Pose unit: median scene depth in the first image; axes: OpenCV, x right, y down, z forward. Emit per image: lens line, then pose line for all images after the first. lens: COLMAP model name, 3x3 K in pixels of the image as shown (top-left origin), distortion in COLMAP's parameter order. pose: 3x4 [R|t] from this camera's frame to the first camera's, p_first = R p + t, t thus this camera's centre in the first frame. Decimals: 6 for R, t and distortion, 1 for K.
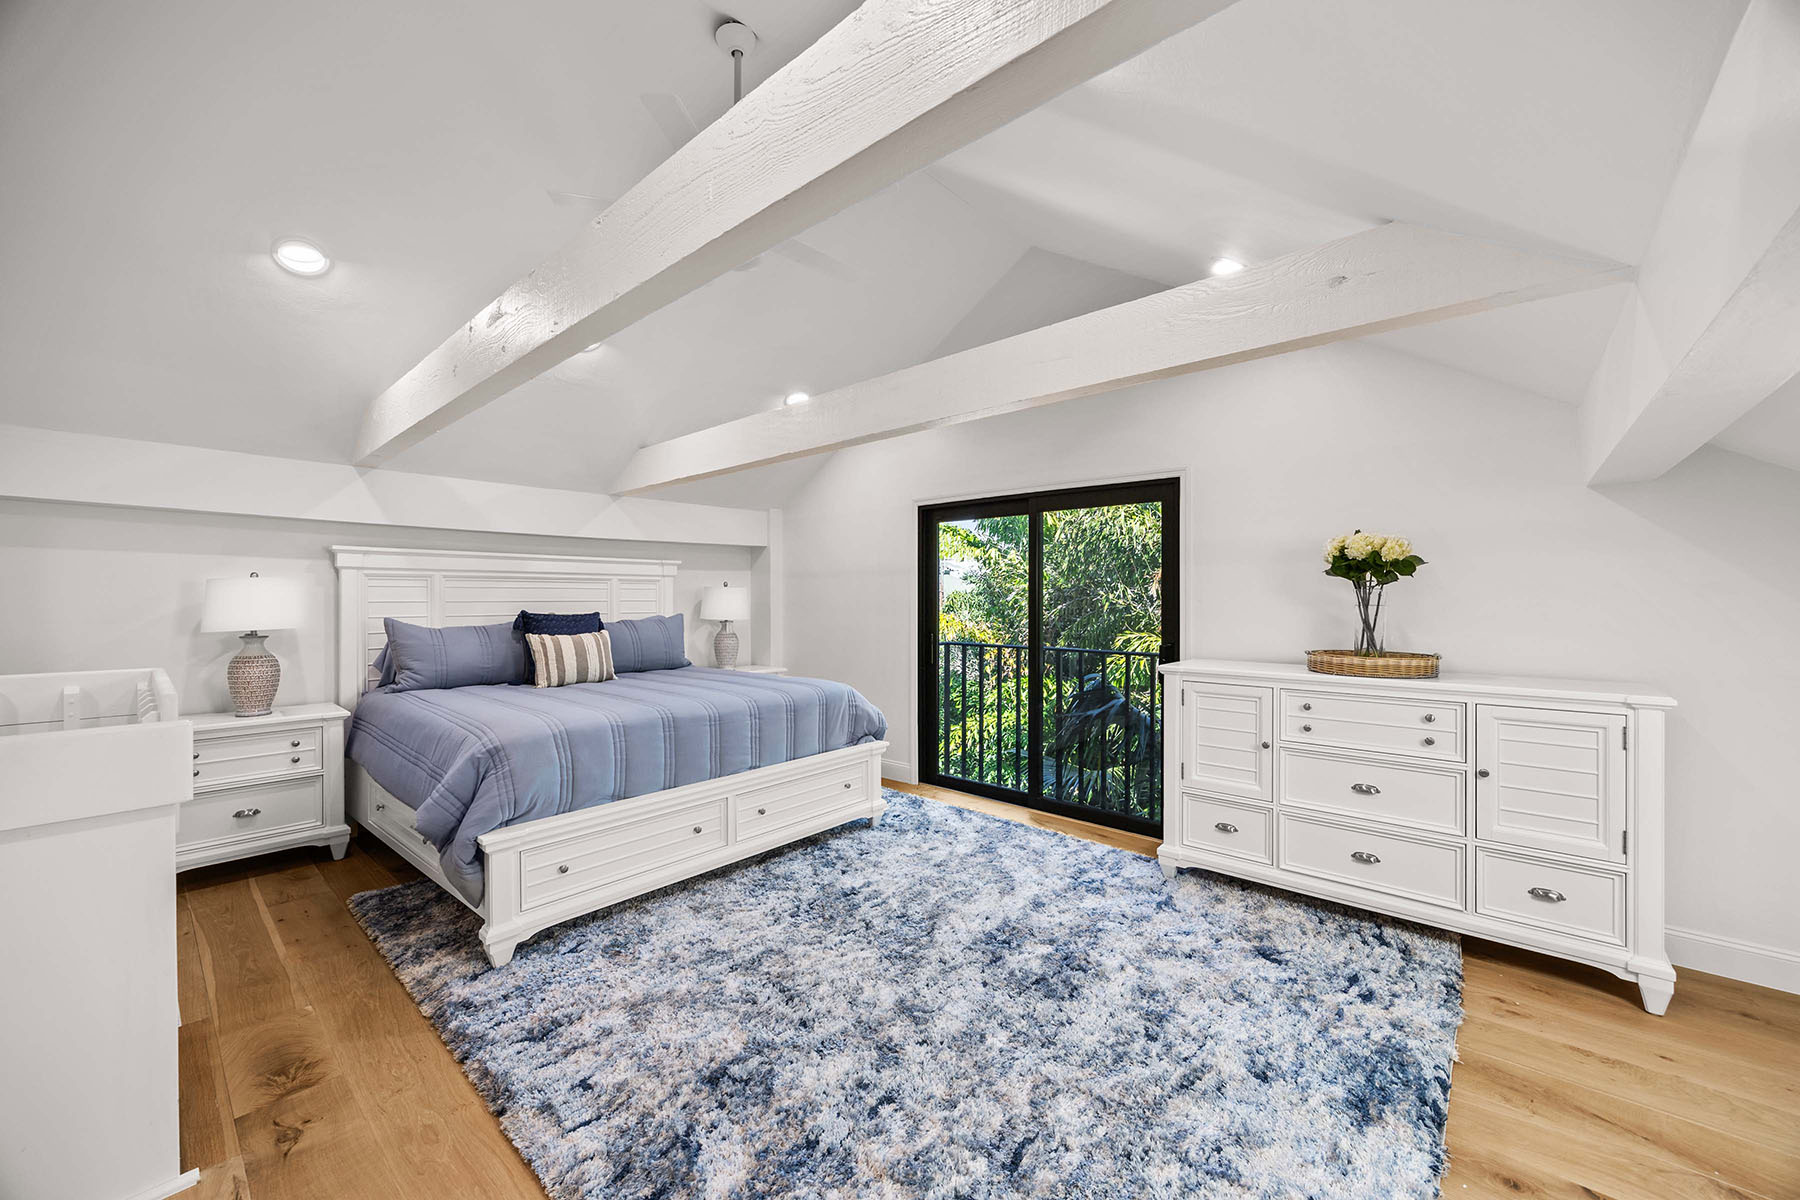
lens RADIAL K [[681.9, 0, 905.9], [0, 681.9, 598.2], [0, 0, 1]] dist [-0.002711, 0.000414]
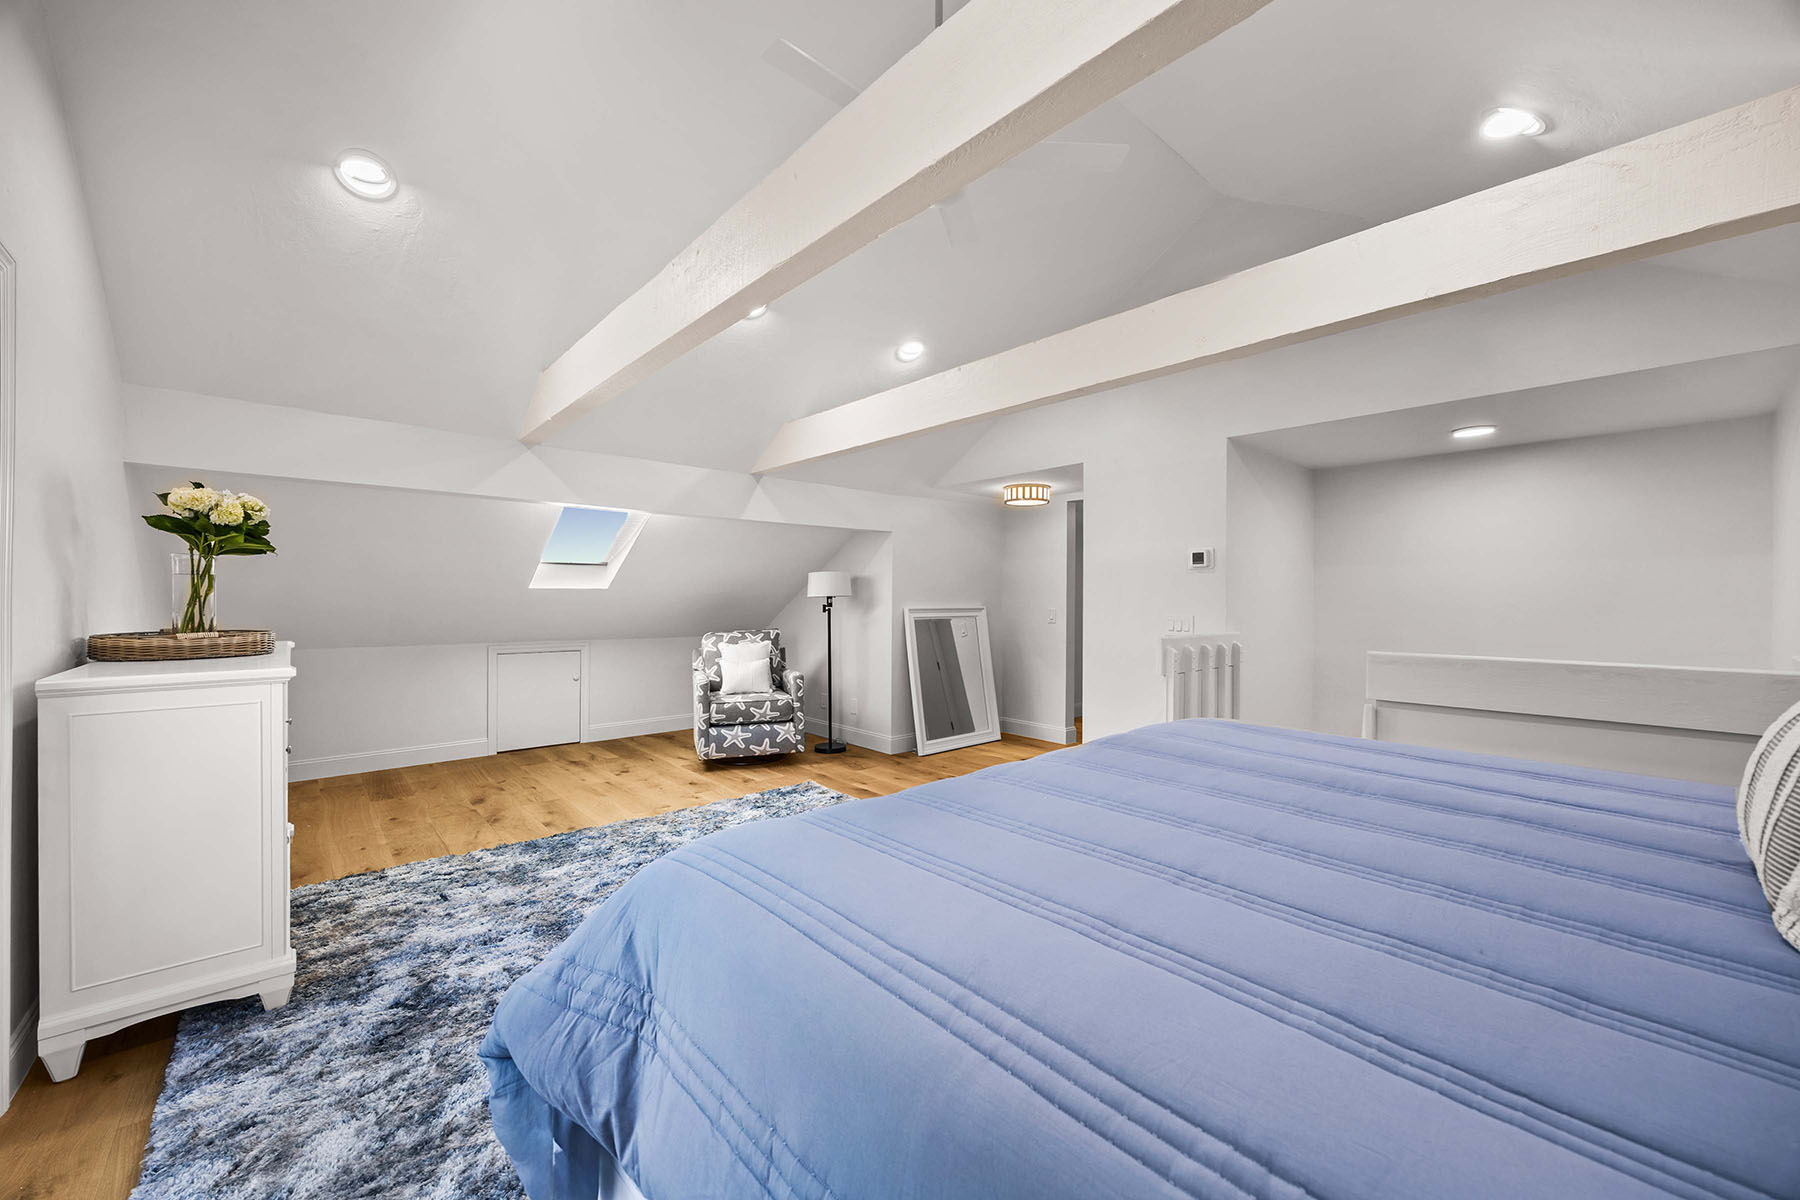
lens RADIAL K [[684.7, 0, 888.5], [0, 684.7, 594.5], [0, 0, 1]] dist [-0.000740, 0.000051]
pose [[-0.988164, 0.000307, 0.153404, -0.307808], [-0.000741, 0.999977, -0.006775, 0.039806], [-0.153402, -0.006809, -0.988140, 1.762320]]
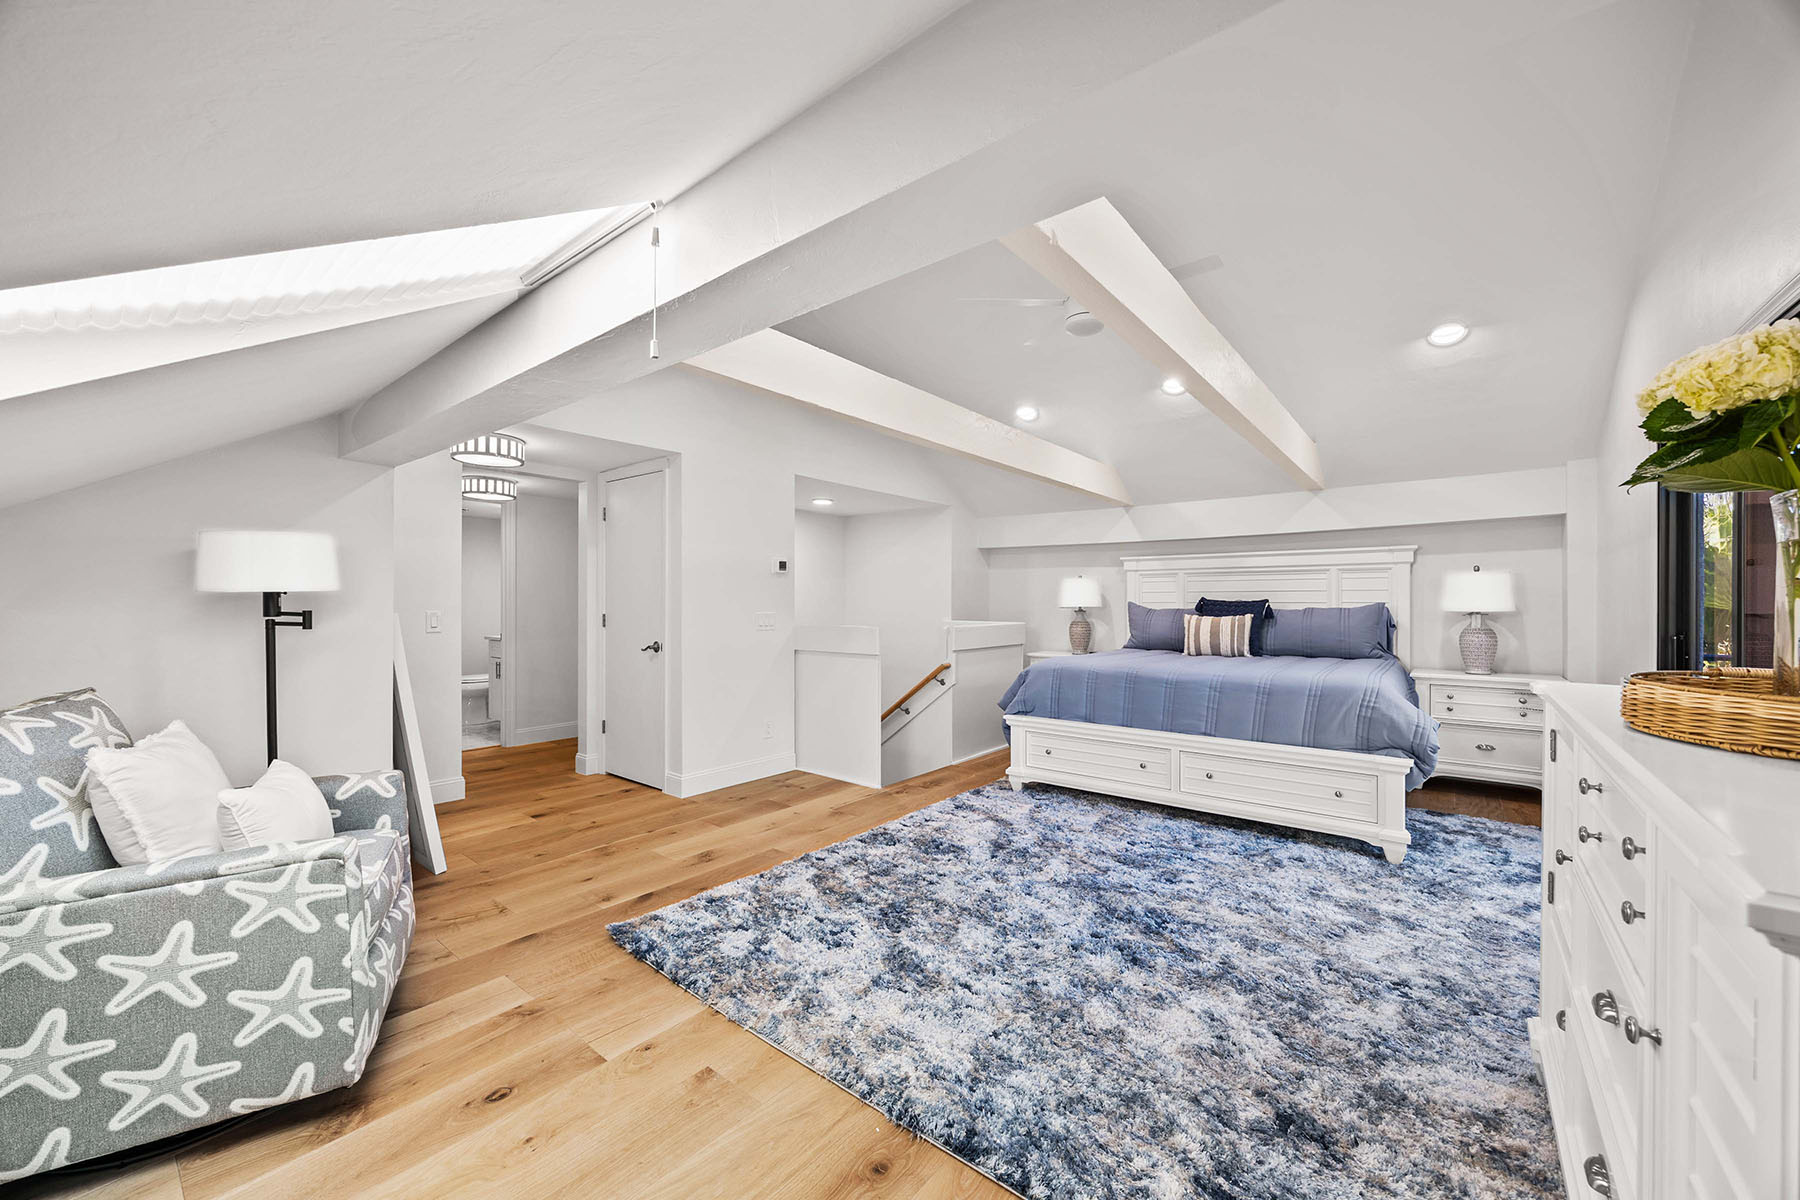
lens RADIAL K [[686.7, 0, 905.6], [0, 686.7, 608.7], [0, 0, 1]] dist [-0.002918, 0.000062]
pose [[0.044775, 0.008881, -0.998958, 1.025386], [-0.001785, 0.999960, 0.008810, 0.042095], [0.998996, 0.001389, 0.044789, 0.546565]]
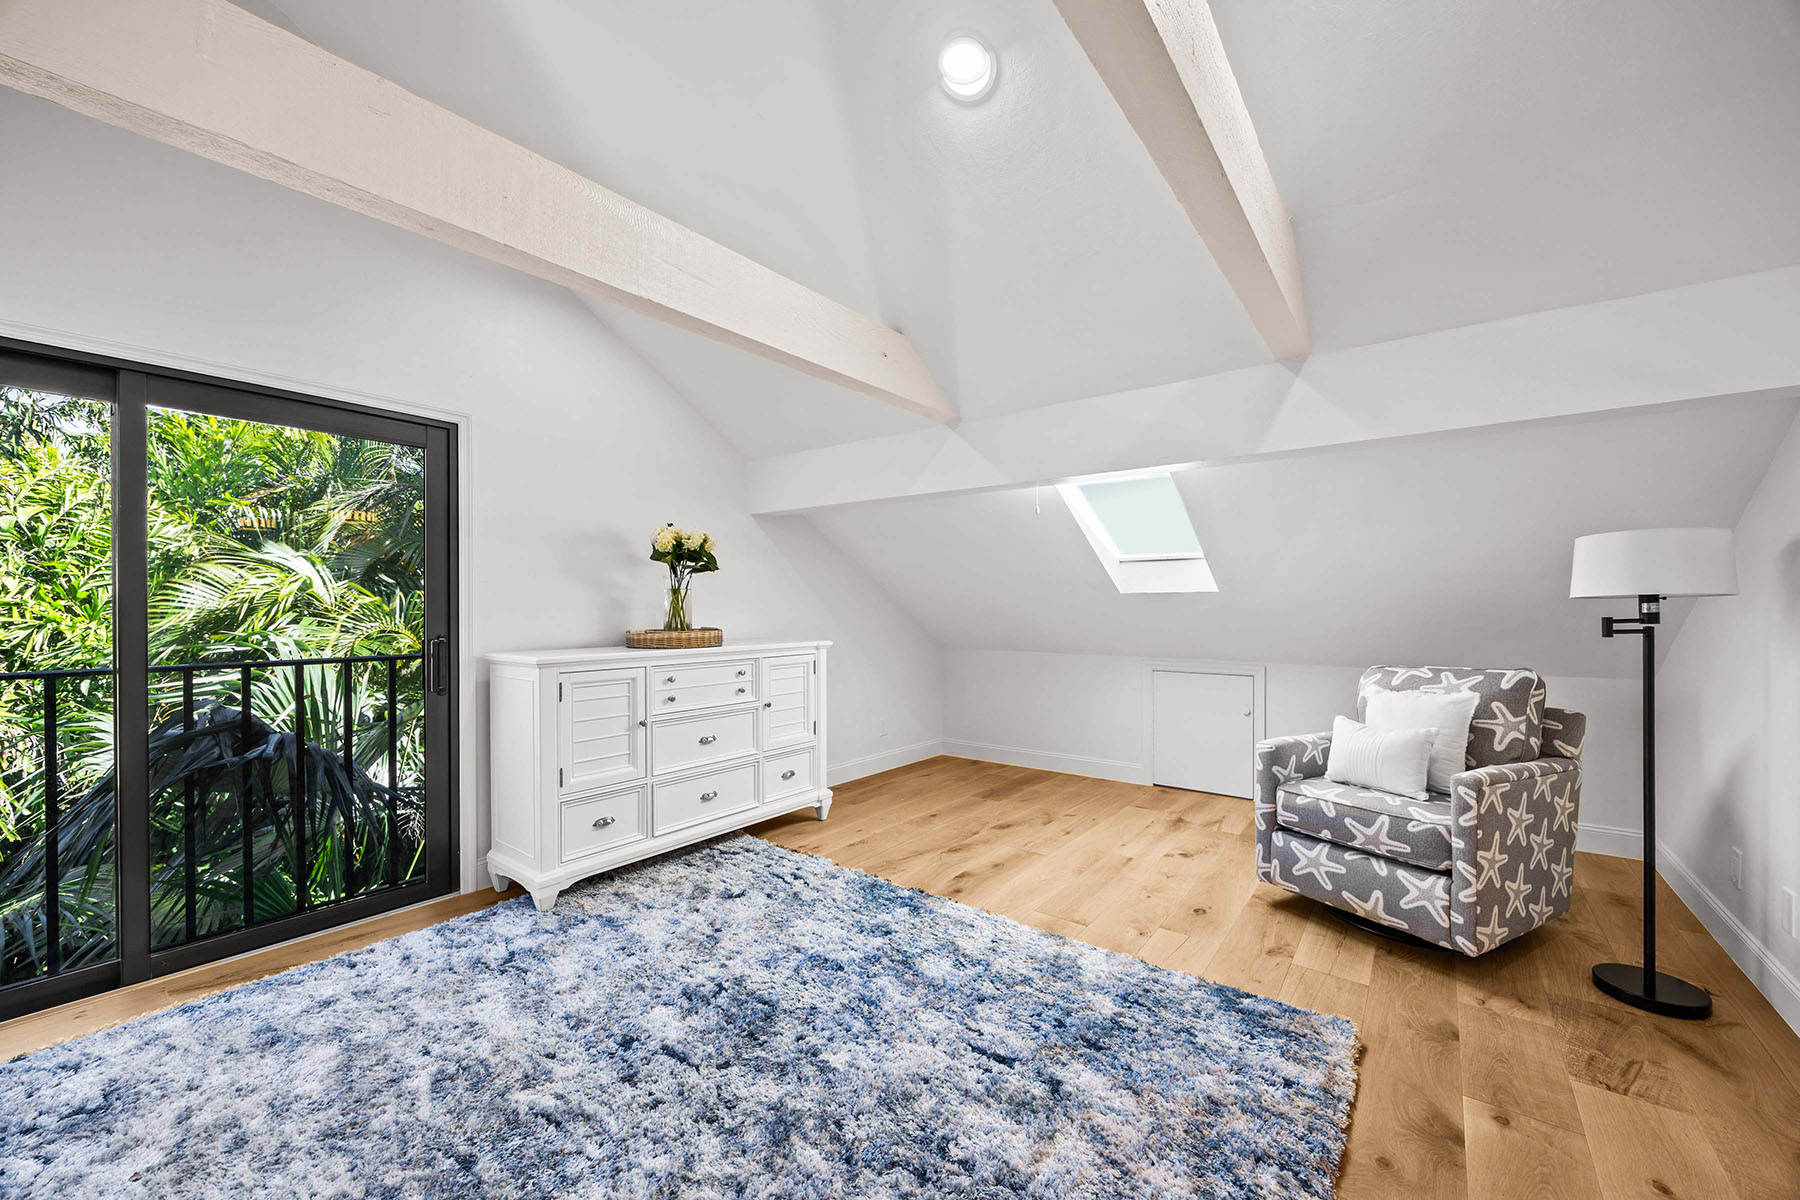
lens RADIAL K [[686.7, 0, 905.6], [0, 686.7, 608.7], [0, 0, 1]] dist [-0.002918, 0.000062]
pose [[-0.059898, -0.003714, 0.998198, -0.549542], [0.000514, 0.999993, 0.003751, 0.041936], [-0.998204, 0.000738, -0.059895, 0.699608]]
